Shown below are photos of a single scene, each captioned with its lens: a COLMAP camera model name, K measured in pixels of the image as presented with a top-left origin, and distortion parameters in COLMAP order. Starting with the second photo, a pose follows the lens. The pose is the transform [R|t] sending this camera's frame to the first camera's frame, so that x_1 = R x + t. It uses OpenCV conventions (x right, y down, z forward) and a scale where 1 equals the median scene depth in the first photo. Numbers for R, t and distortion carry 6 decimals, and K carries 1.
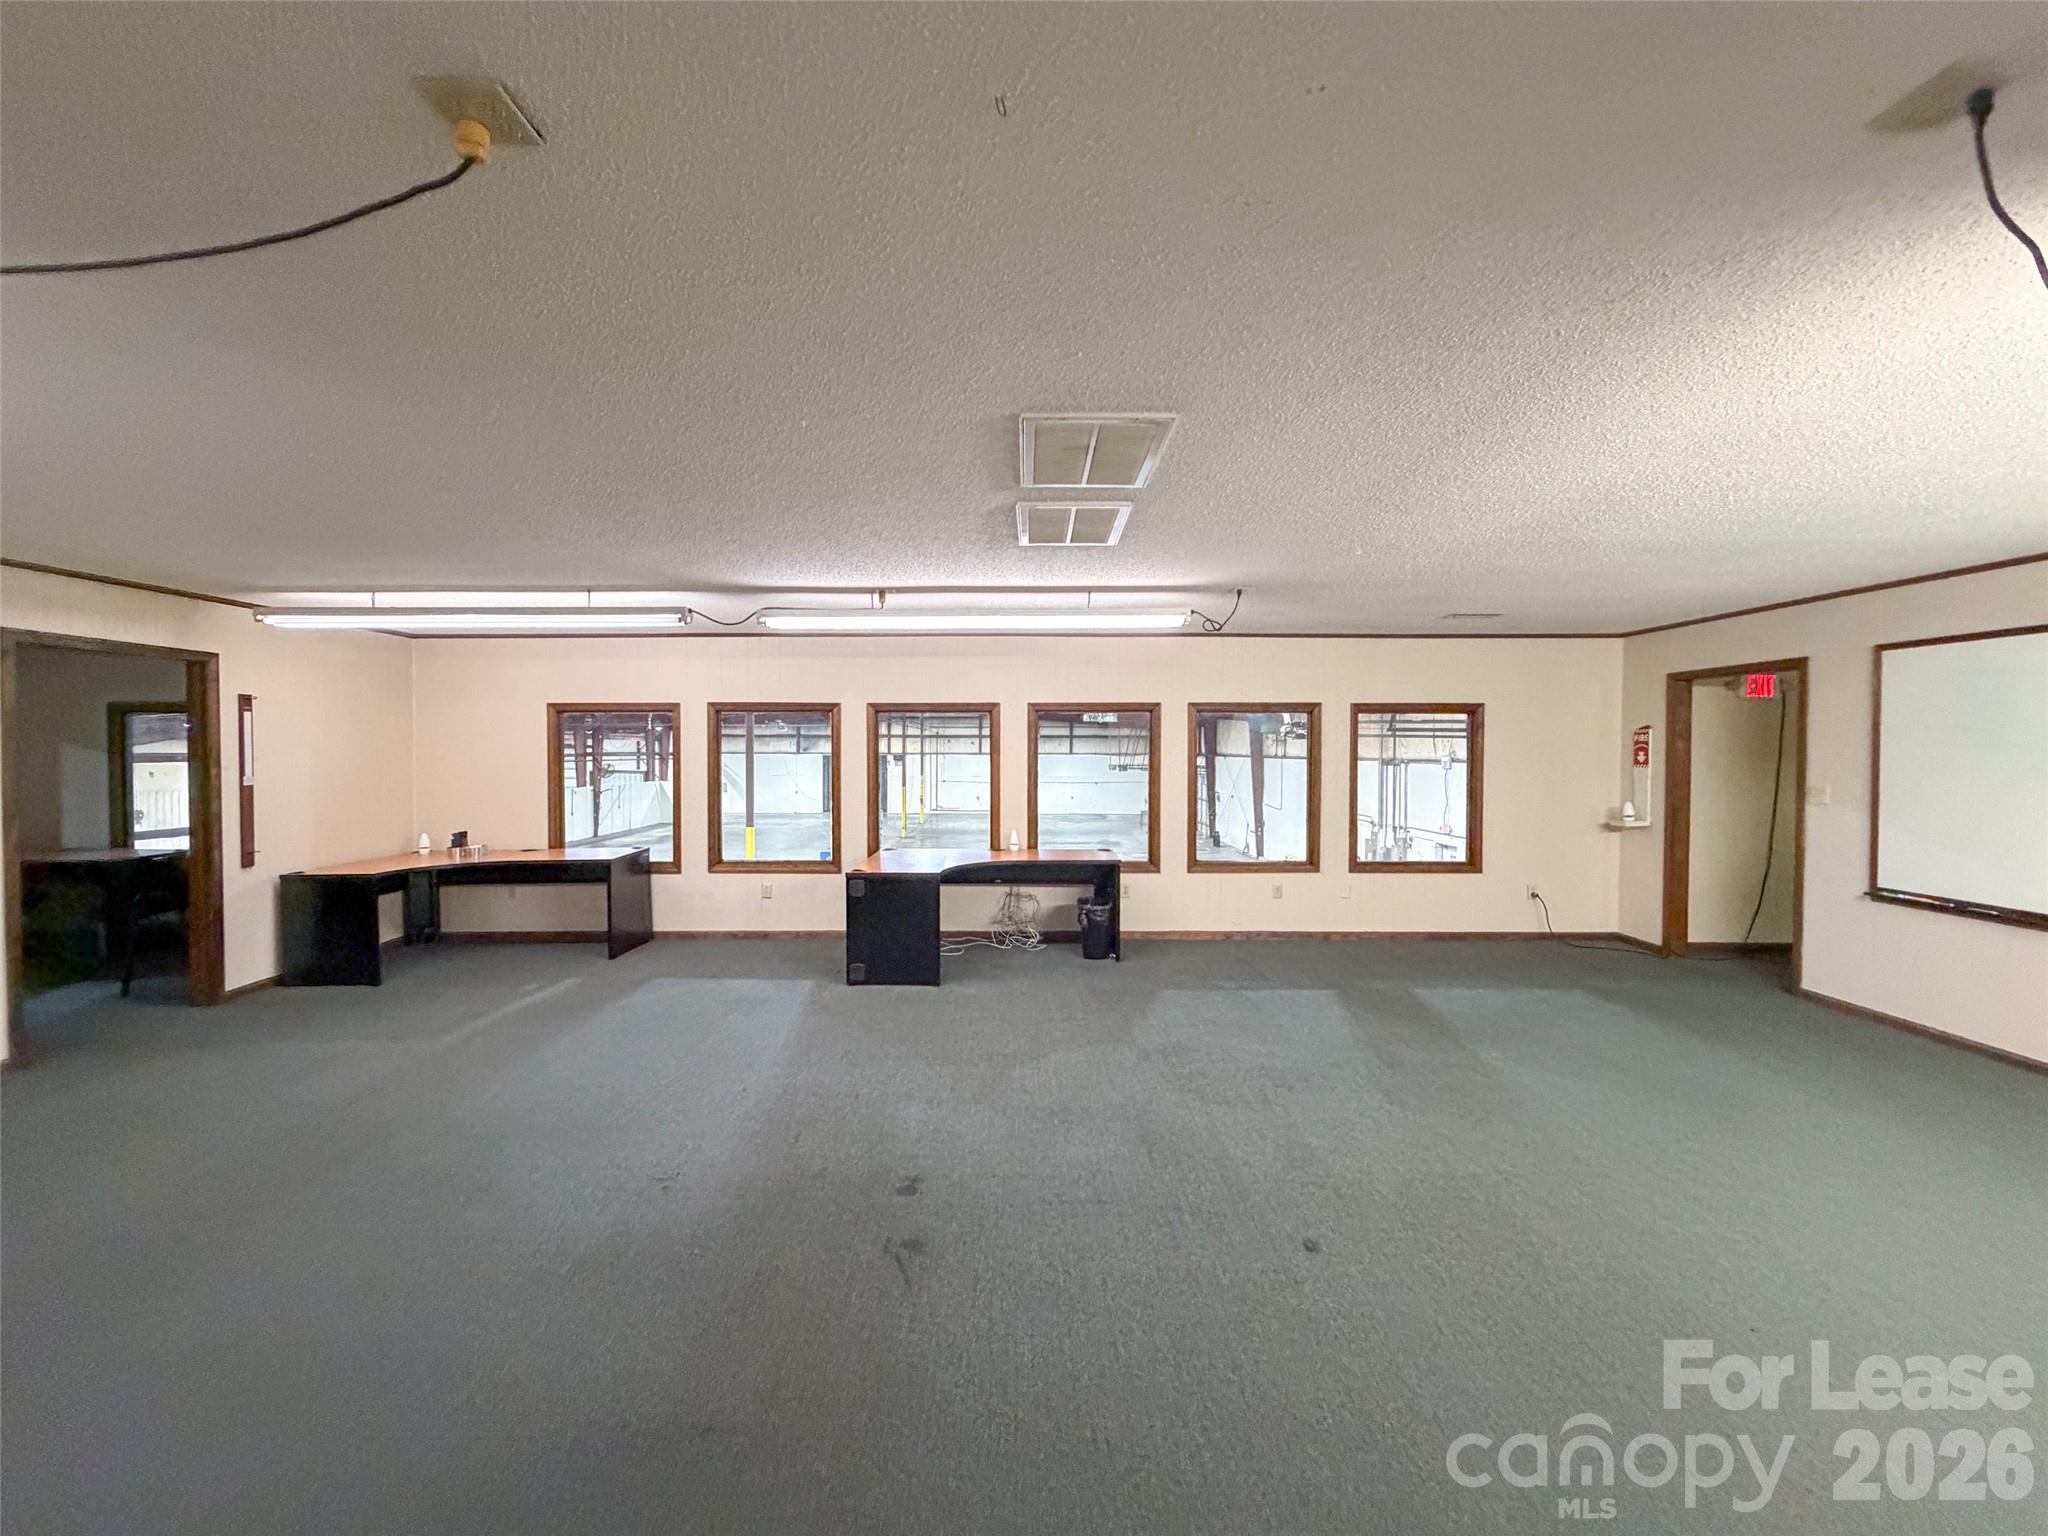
lens RADIAL K [[812.7, 0, 1024.0], [0, 812.7, 768.0], [0, 0, 1]] dist [-0.003287, -0.000296]
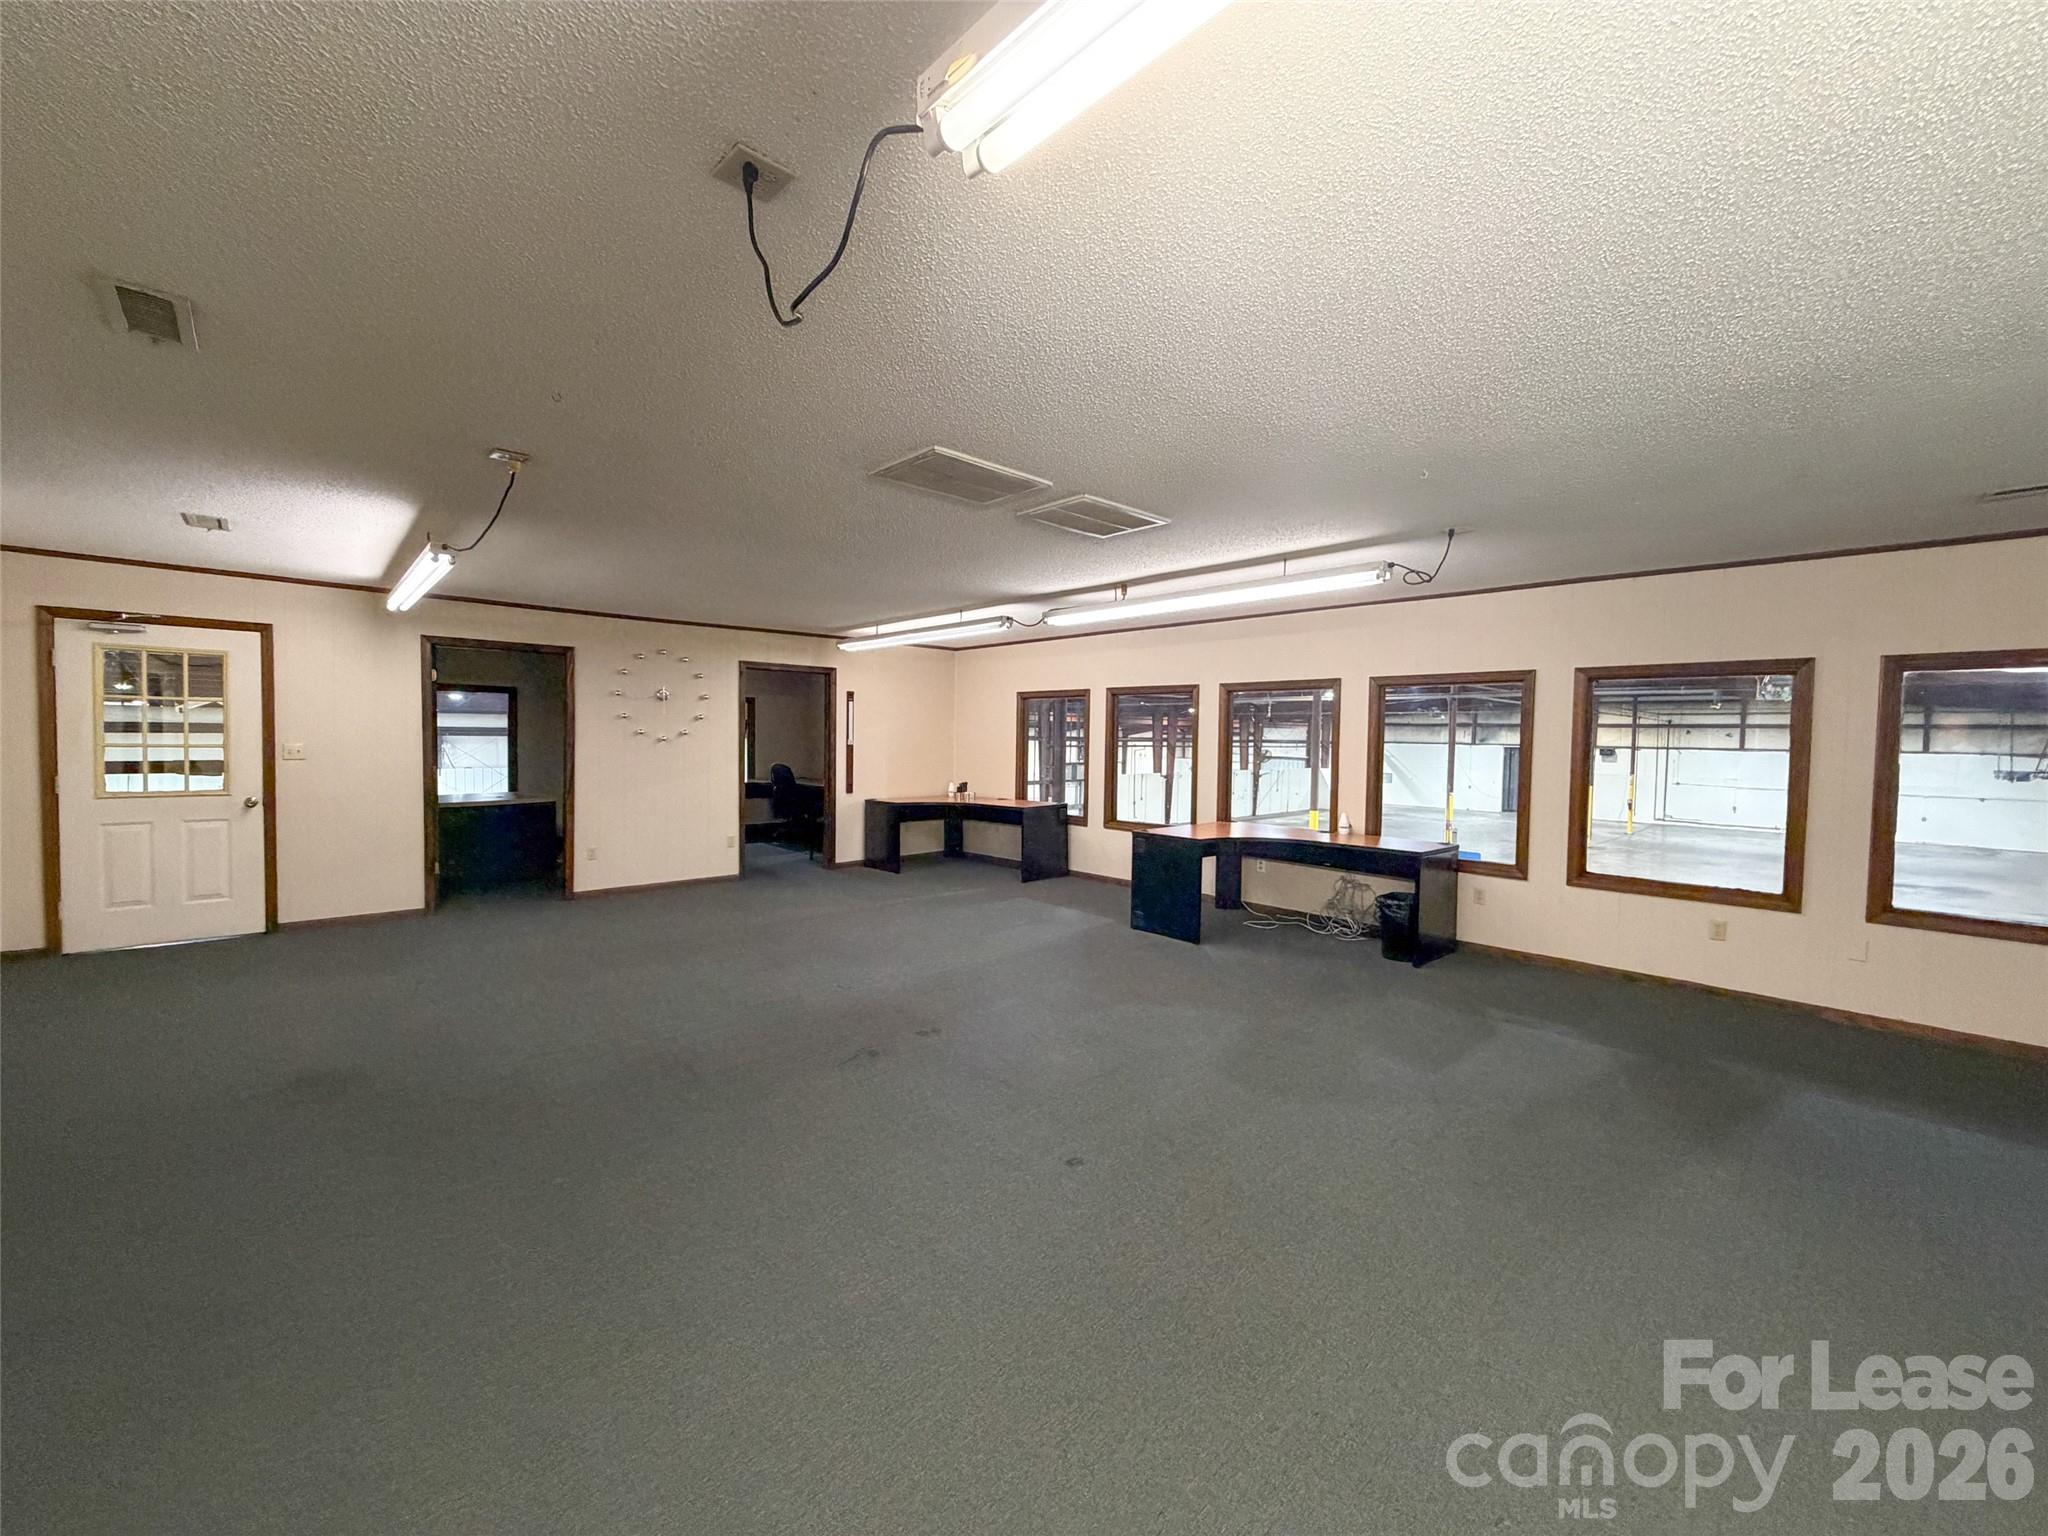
lens RADIAL K [[818.2, 0, 1024.0], [0, 818.2, 768.0], [0, 0, 1]] dist [0.001099, 0.000096]
pose [[0.677428, 0.039325, -0.734537, 0.433035], [-0.031383, 0.999206, 0.024552, 0.012997], [0.734919, 0.006420, 0.678124, 0.079506]]
